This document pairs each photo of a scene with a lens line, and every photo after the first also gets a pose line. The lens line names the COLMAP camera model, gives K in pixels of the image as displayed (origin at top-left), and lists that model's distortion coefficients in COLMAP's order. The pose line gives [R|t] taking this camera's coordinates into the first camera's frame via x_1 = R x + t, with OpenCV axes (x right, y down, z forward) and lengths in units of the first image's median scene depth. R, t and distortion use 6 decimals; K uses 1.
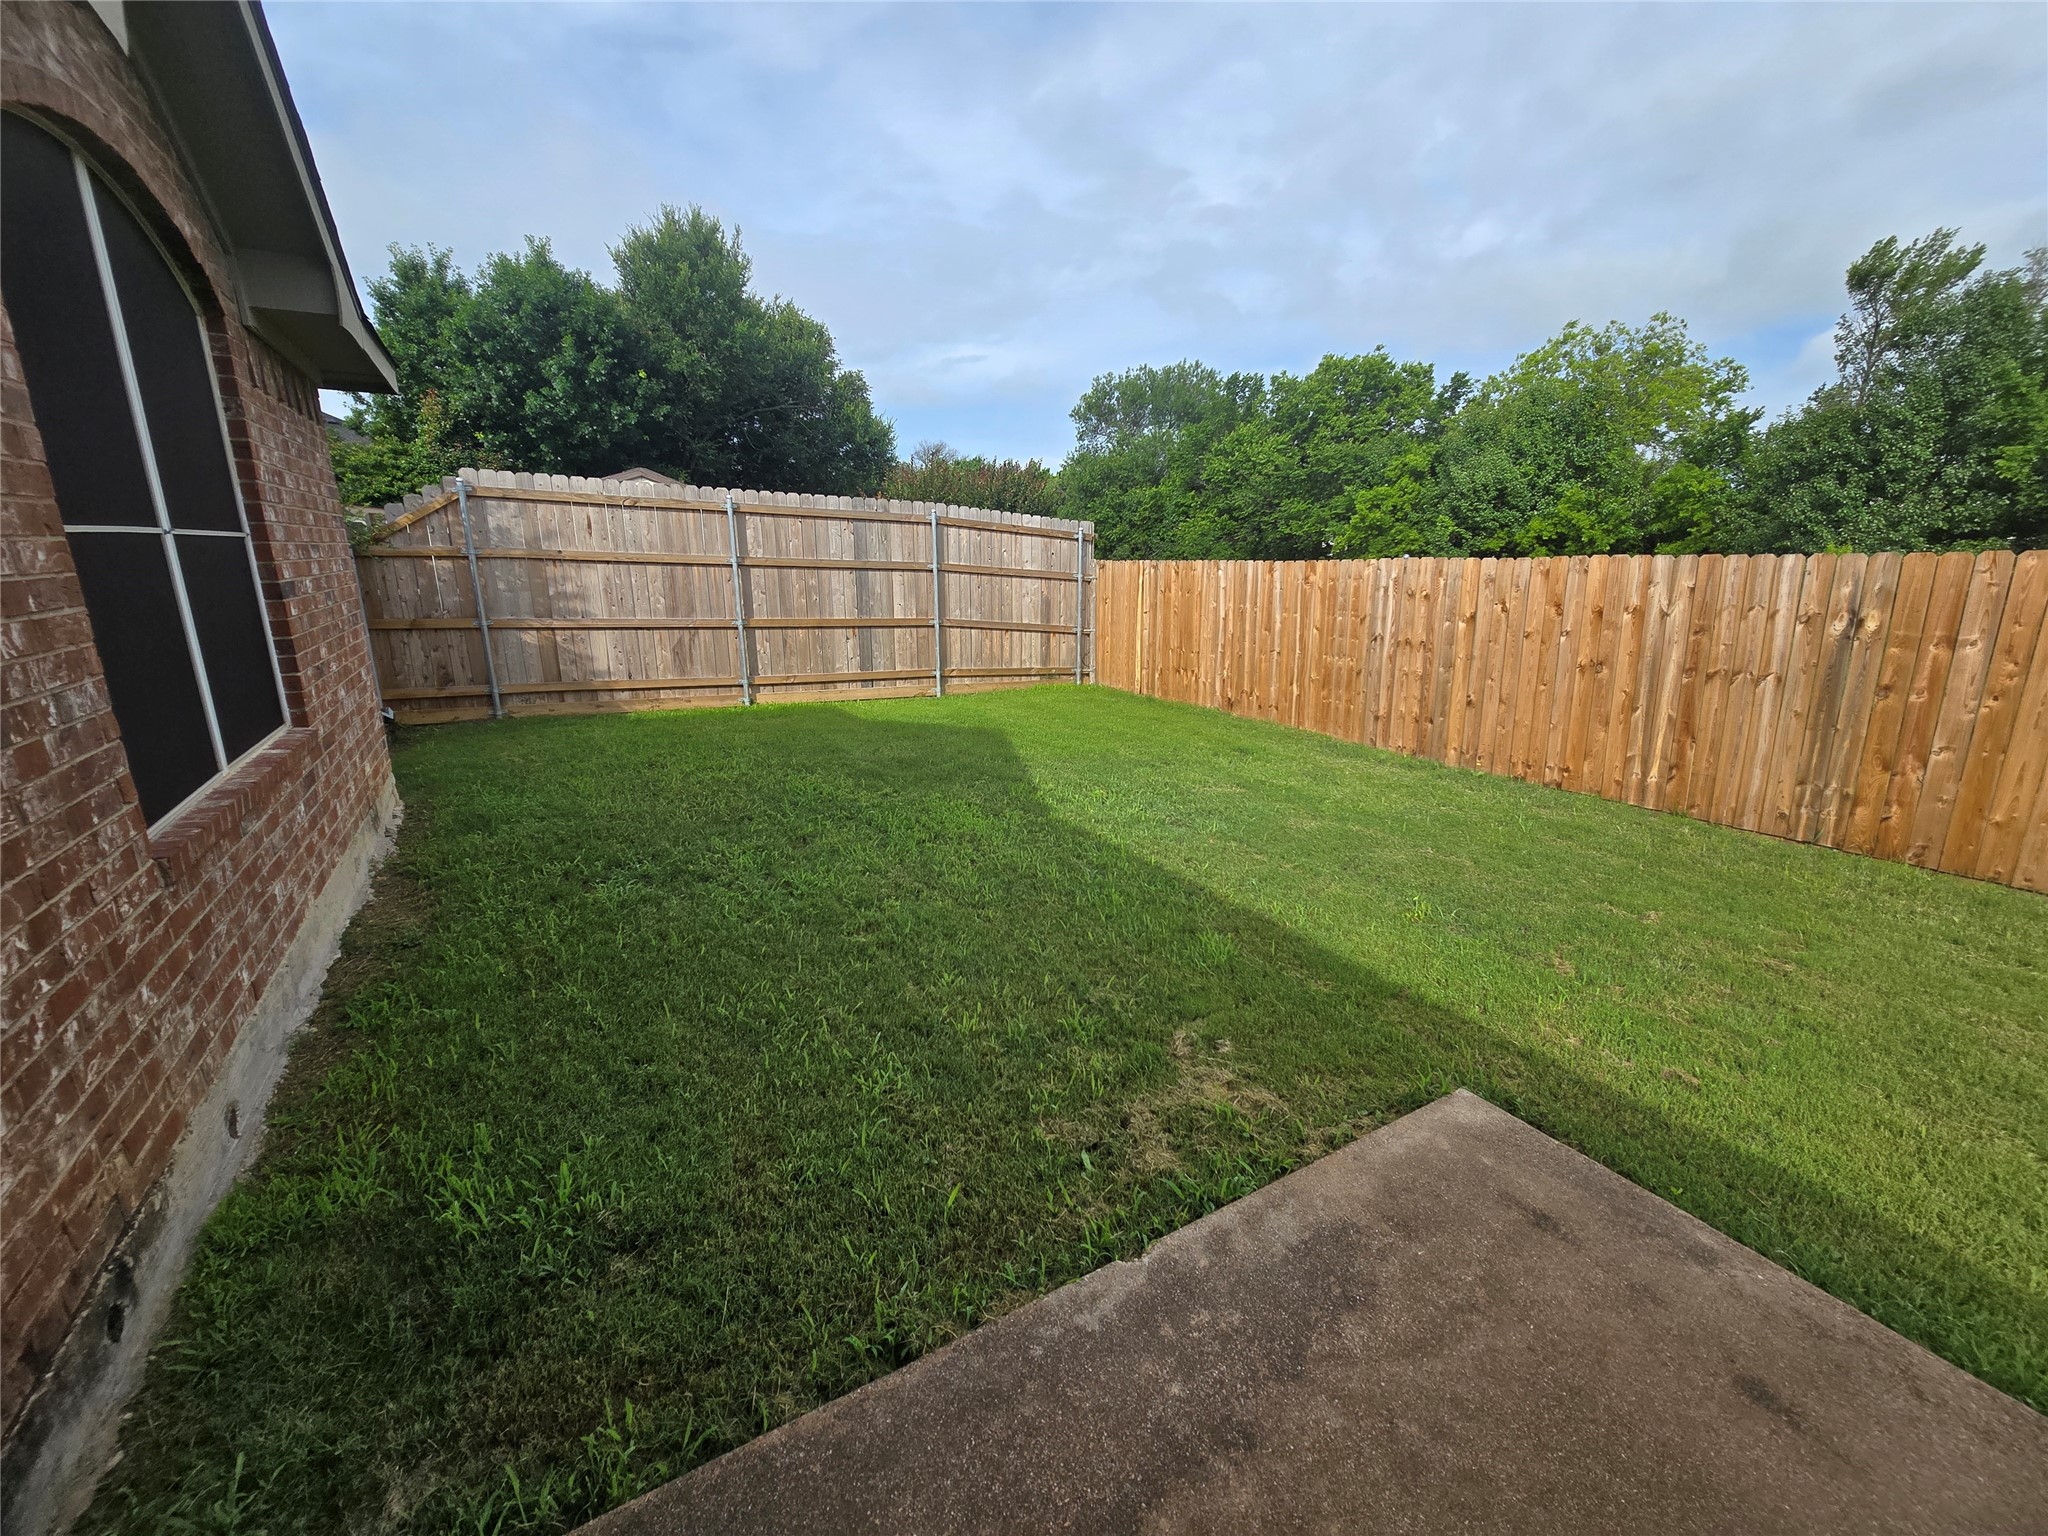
lens RADIAL K [[836.4, 0, 1038.9], [0, 836.4, 775.5], [0, 0, 1]] dist [-0.001598, -0.000376]
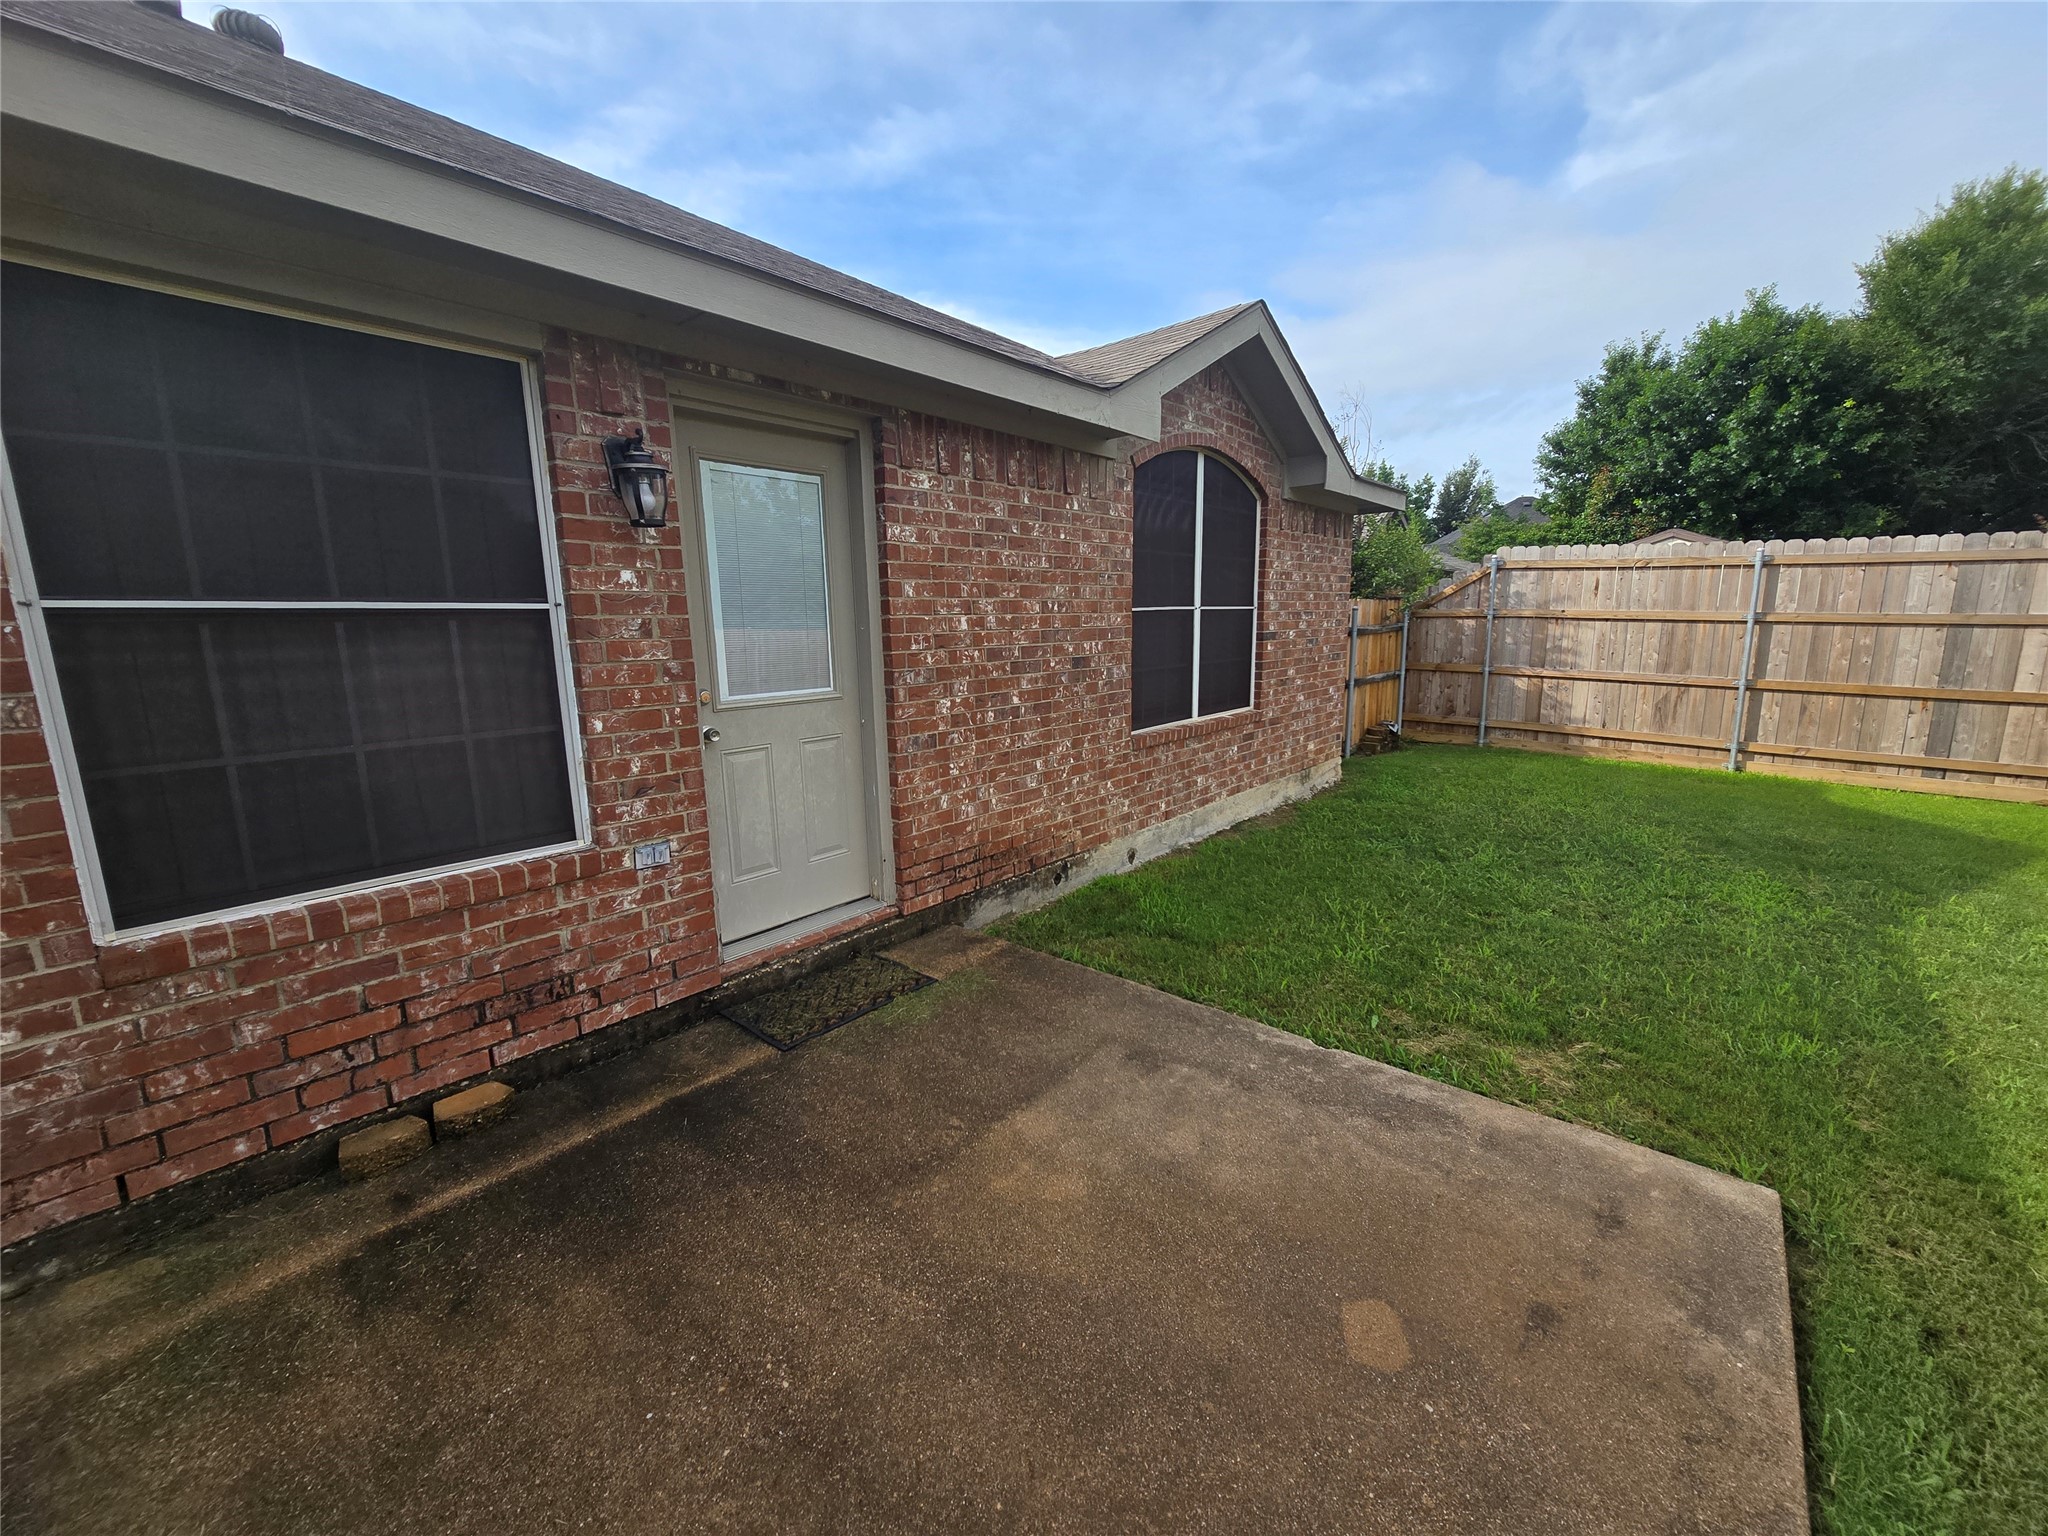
lens RADIAL K [[836.4, 0, 1038.9], [0, 836.4, 775.5], [0, 0, 1]] dist [-0.001598, -0.000376]
pose [[0.339414, 0.163124, -0.926385, 0.279923], [-0.225367, 0.970266, 0.088279, 0.011661], [0.913240, 0.178814, 0.366084, -0.035939]]
